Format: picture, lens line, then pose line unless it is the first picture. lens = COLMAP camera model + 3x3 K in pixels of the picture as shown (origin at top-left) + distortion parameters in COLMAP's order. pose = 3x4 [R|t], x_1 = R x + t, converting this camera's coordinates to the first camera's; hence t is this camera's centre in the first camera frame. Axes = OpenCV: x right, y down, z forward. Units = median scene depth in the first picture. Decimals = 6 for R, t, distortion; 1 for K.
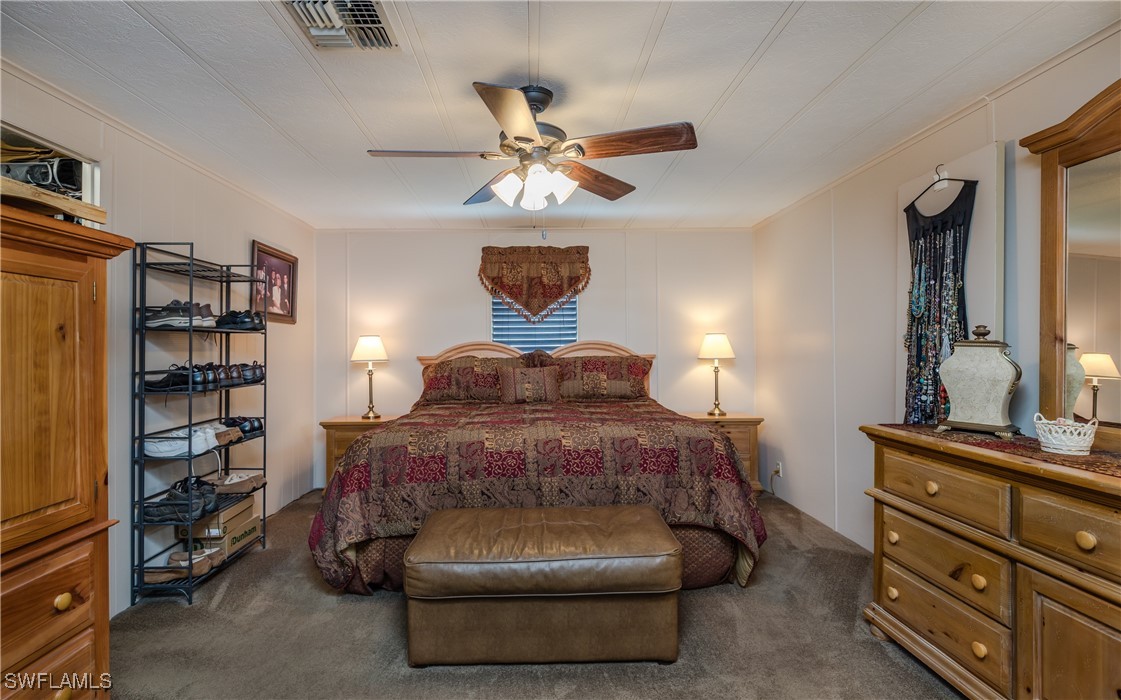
lens RADIAL K [[549.5, 0, 556.9], [0, 549.5, 341.2], [0, 0, 1]] dist [-0.003161, -0.000571]
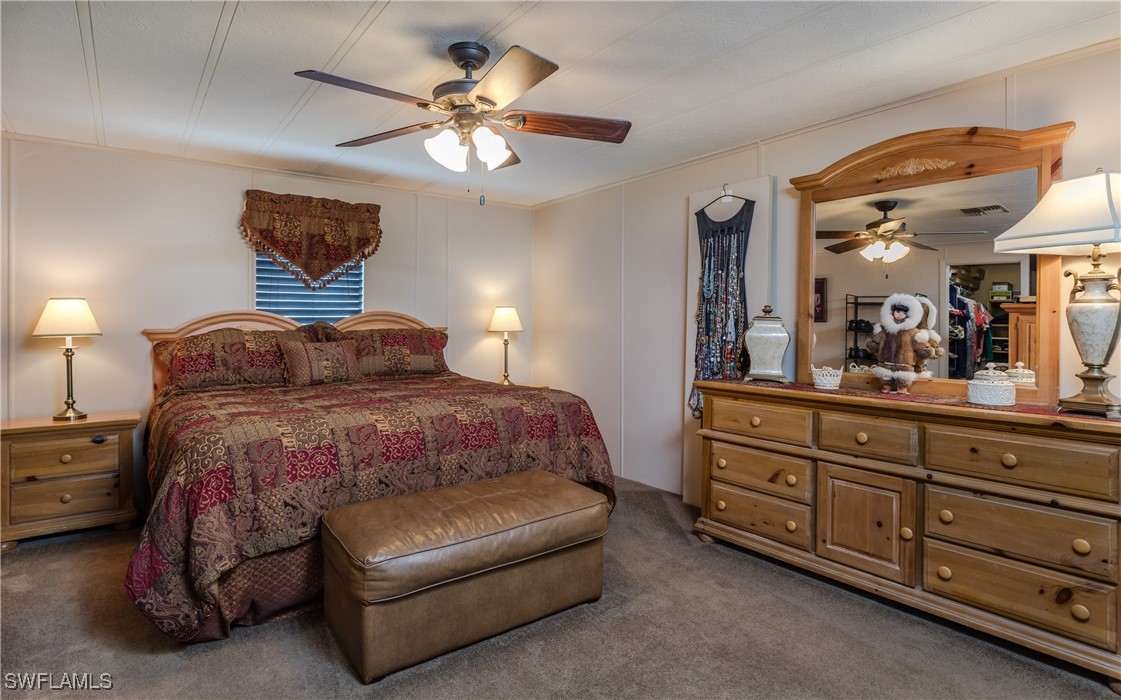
lens RADIAL K [[615.4, 0, 560.1], [0, 615.4, 325.8], [0, 0, 1]] dist [-0.000815, -0.000962]
pose [[0.798646, 0.004791, 0.601782, -0.502747], [-0.014190, 0.999840, 0.010872, 0.011512], [-0.601634, -0.017222, 0.798586, 0.042749]]
